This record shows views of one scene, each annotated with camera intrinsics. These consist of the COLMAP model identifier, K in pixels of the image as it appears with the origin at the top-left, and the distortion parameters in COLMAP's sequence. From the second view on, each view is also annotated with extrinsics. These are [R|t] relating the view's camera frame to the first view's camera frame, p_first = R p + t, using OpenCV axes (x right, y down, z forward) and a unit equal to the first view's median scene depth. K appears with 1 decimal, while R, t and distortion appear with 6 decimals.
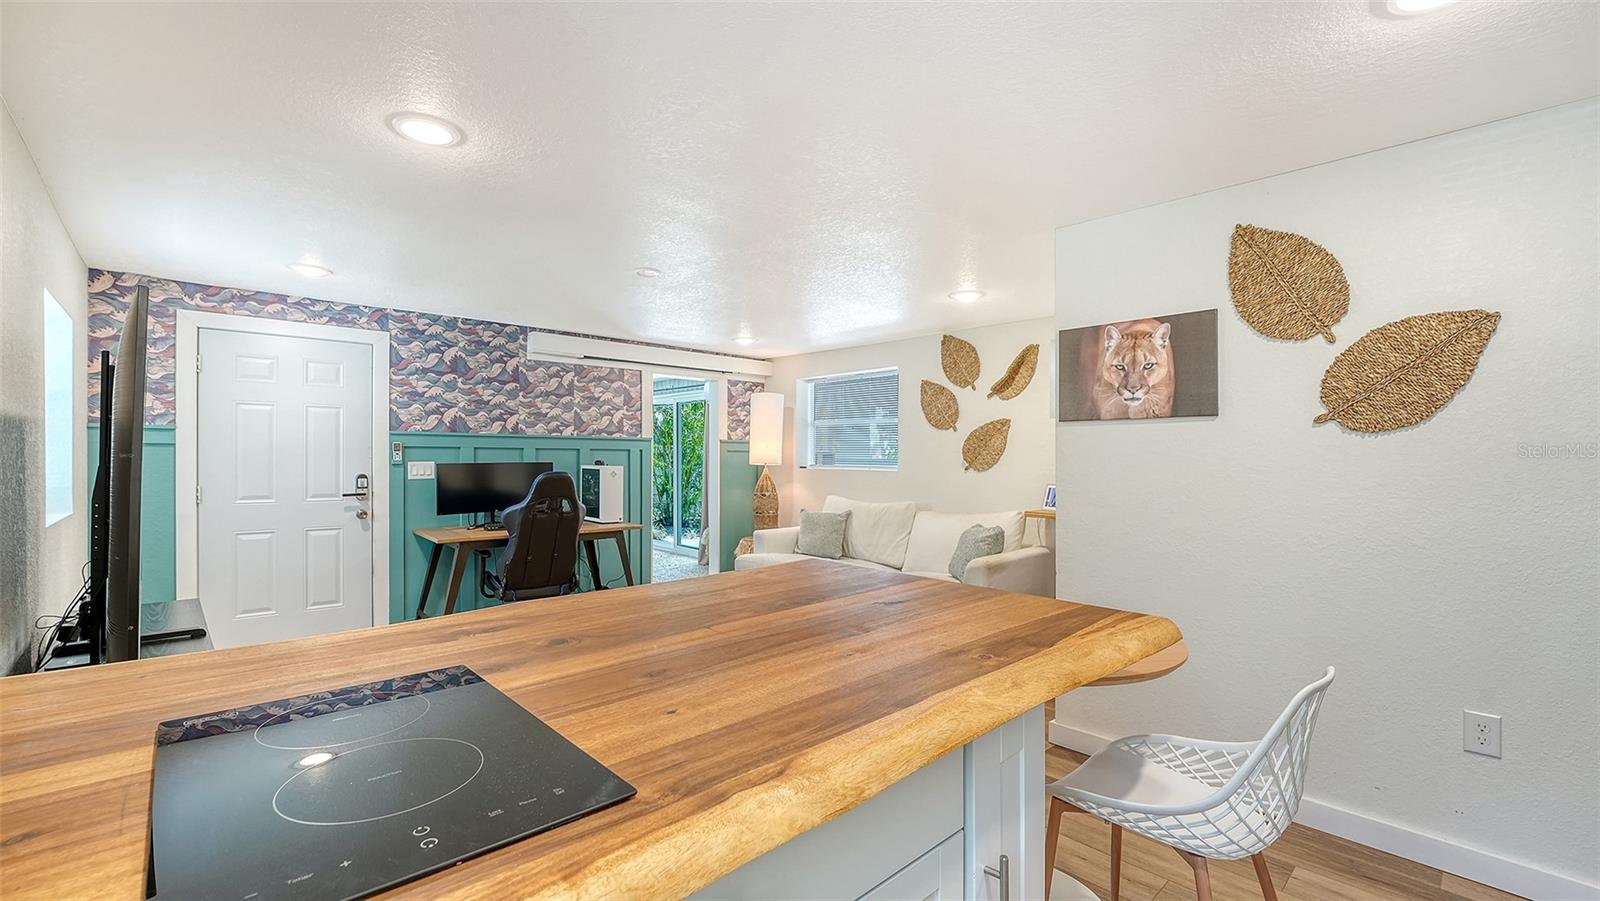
lens RADIAL K [[672.6, 0, 798.4], [0, 672.6, 452.7], [0, 0, 1]] dist [-0.001387, -0.000047]
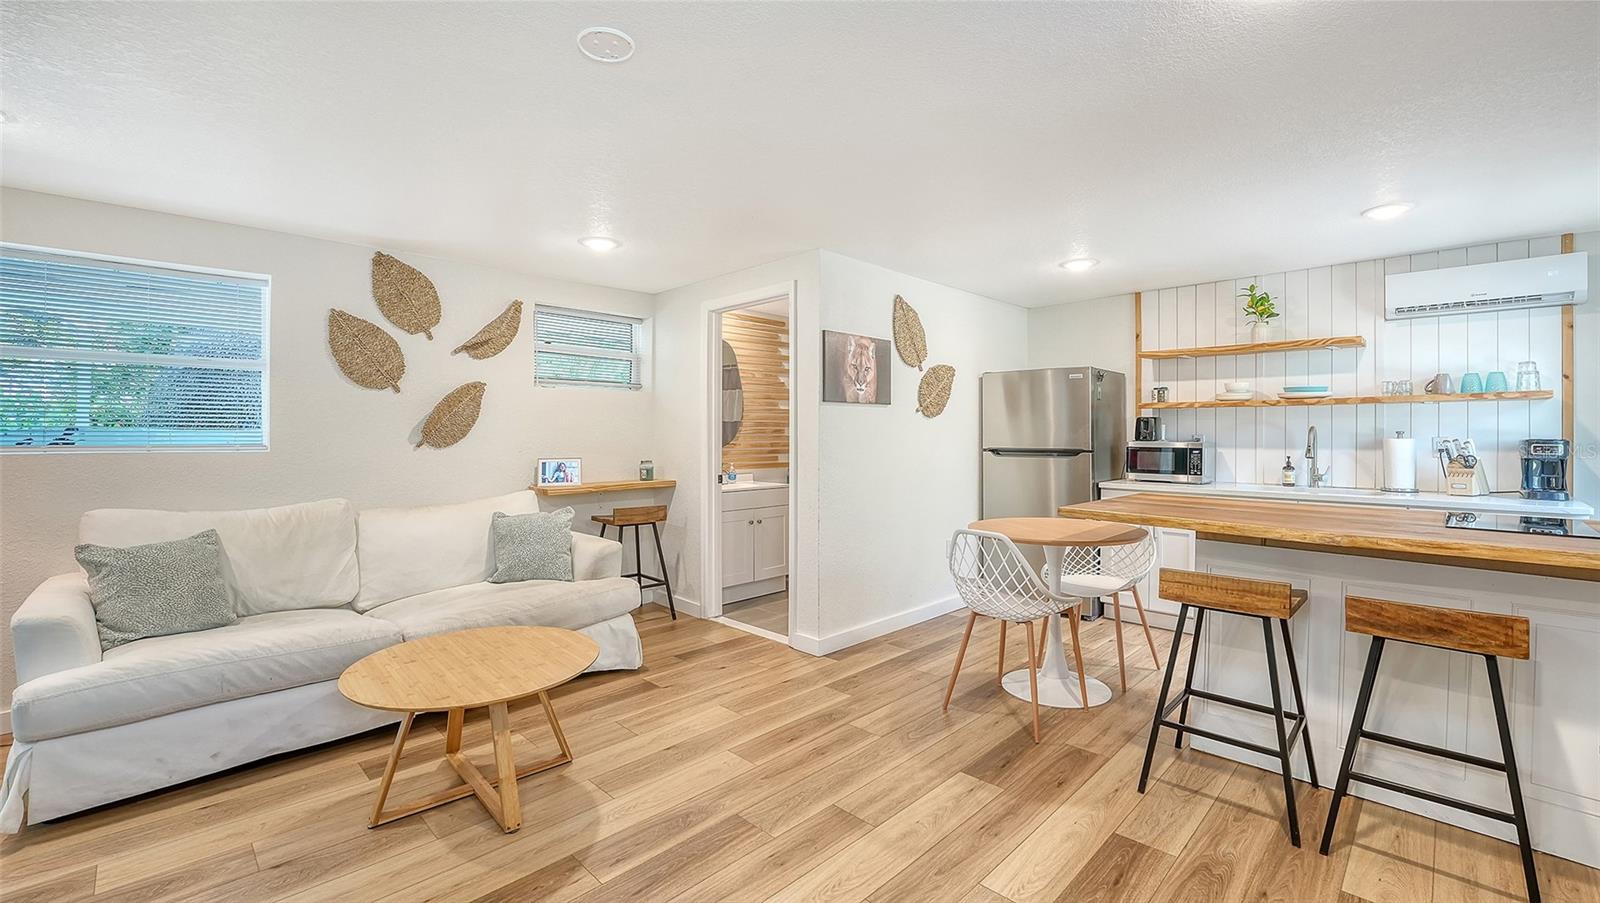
lens RADIAL K [[656.0, 0, 802.7], [0, 656.0, 439.1], [0, 0, 1]] dist [-0.025174, -0.000242]
pose [[-0.021049, -0.010108, 0.999727, -0.923187], [-0.008130, 0.999918, 0.009938, 0.014699], [-0.999745, -0.007919, -0.021130, 1.149584]]
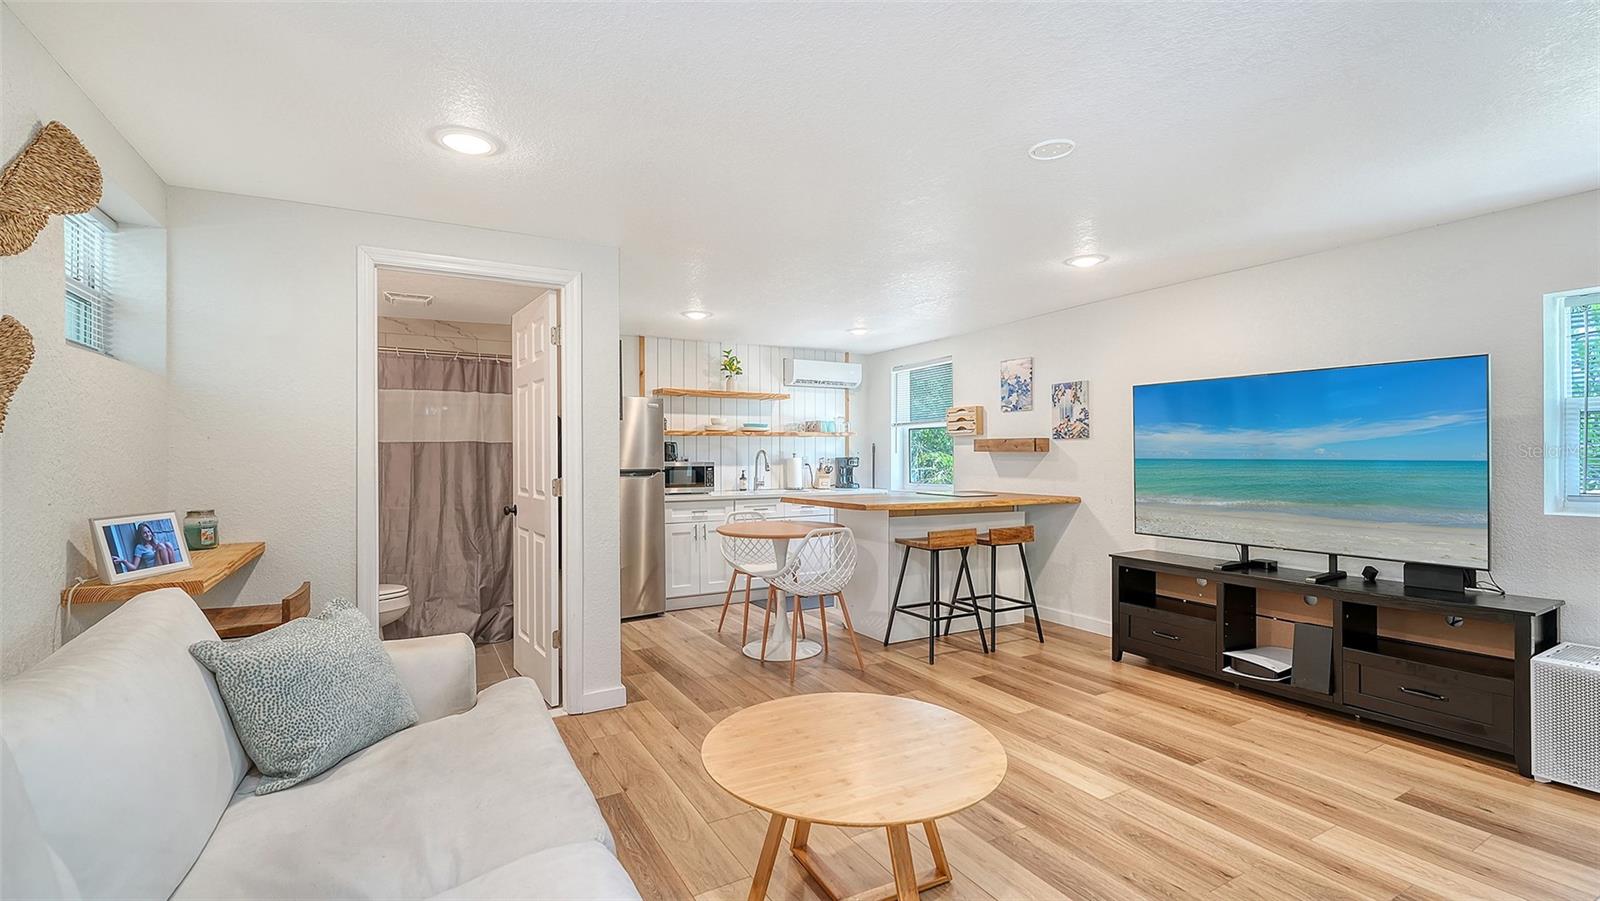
lens RADIAL K [[688.8, 0, 793.9], [0, 688.8, 455.7], [0, 0, 1]] dist [0.001418, 0.000023]
pose [[-0.966015, 0.001954, 0.258478, -0.227675], [0.000587, 0.999985, -0.005368, 0.022827], [-0.258485, -0.005034, -0.966002, 2.204457]]
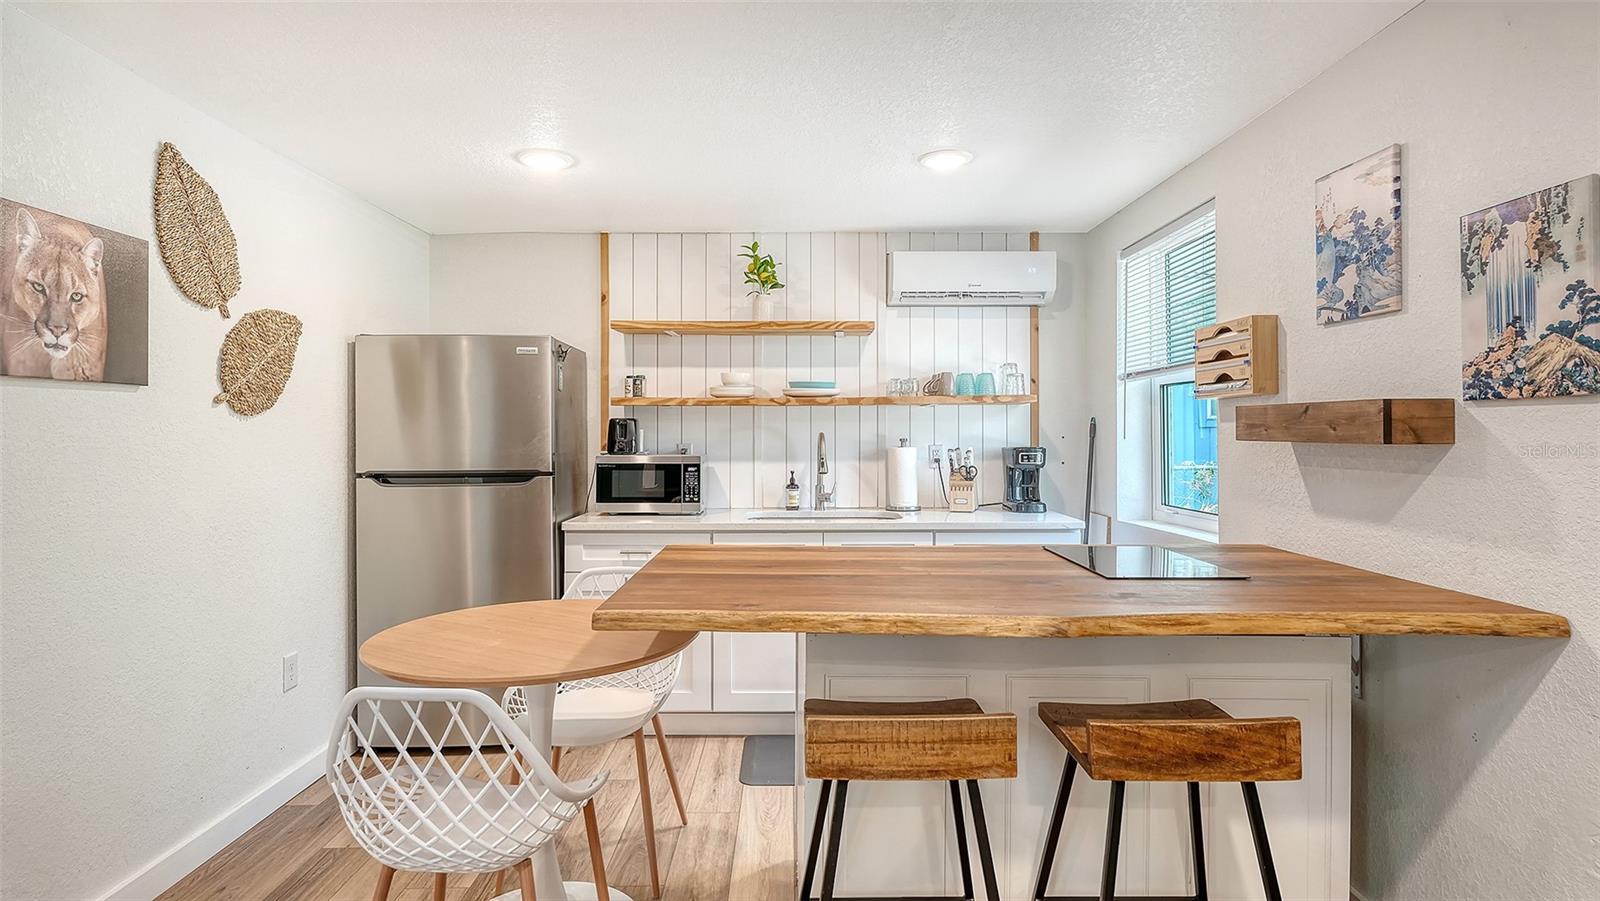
lens RADIAL K [[844.9, 0, 795.5], [0, 844.9, 424.3], [0, 0, 1]] dist [-0.000852, -0.004046]
pose [[-0.730195, 0.007173, 0.683201, -0.488189], [-0.003376, 0.999895, -0.014106, -0.002315], [-0.683231, -0.012606, -0.730094, 1.091104]]
